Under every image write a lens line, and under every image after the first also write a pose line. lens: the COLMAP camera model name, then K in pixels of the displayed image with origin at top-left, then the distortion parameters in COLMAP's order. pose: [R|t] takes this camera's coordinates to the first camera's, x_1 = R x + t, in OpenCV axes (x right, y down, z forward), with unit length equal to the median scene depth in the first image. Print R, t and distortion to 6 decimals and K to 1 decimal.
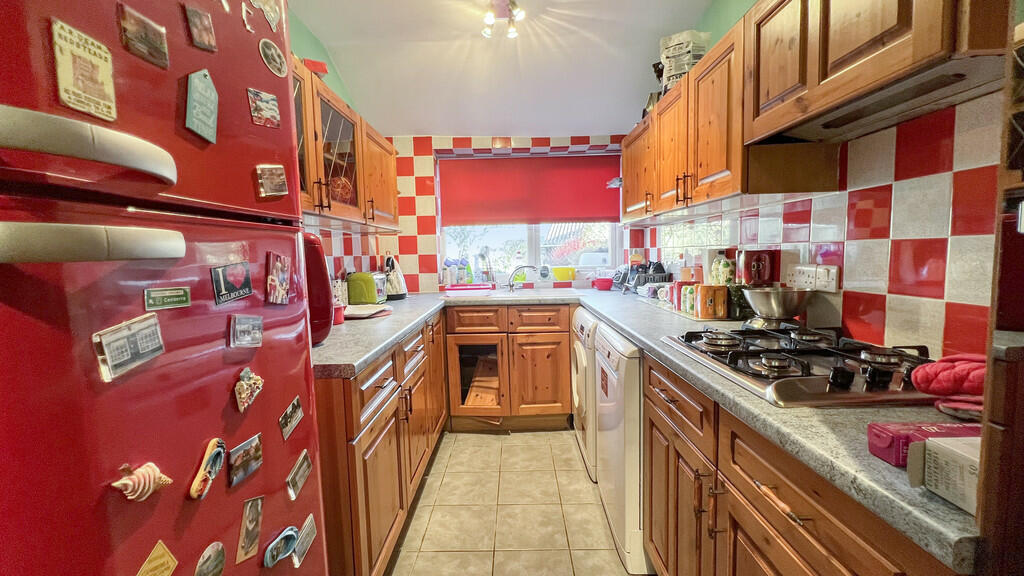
lens RADIAL K [[404.5, 0, 510.0], [0, 404.5, 288.5], [0, 0, 1]] dist [-0.010671, 0.000365]
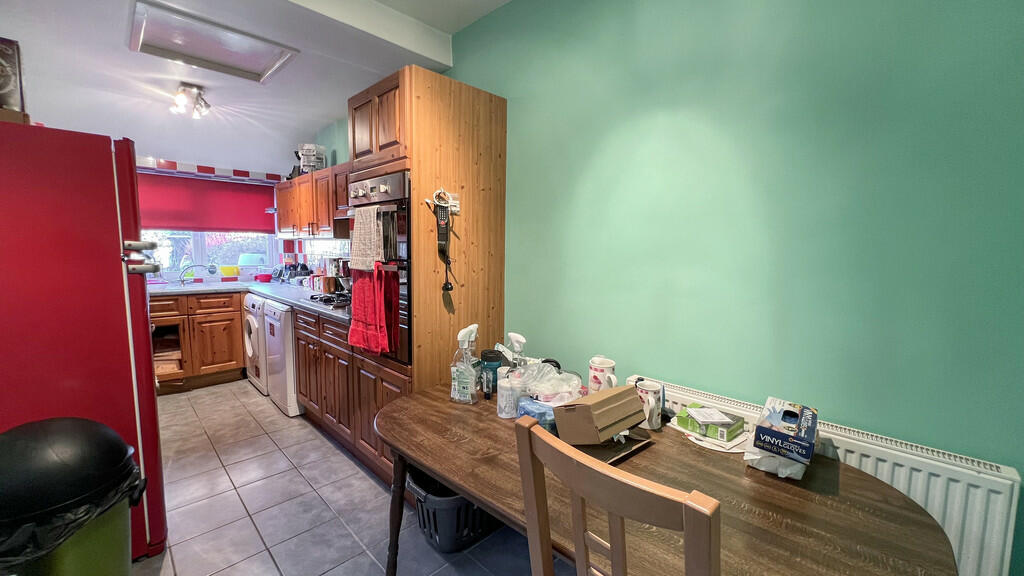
lens RADIAL K [[404.5, 0, 509.8], [0, 404.5, 283.0], [0, 0, 1]] dist [-0.010671, 0.000365]
pose [[0.697917, -0.031132, 0.715502, -0.211895], [0.031195, 0.999428, 0.013058, 0.017339], [-0.715499, 0.013207, 0.698489, -0.711848]]
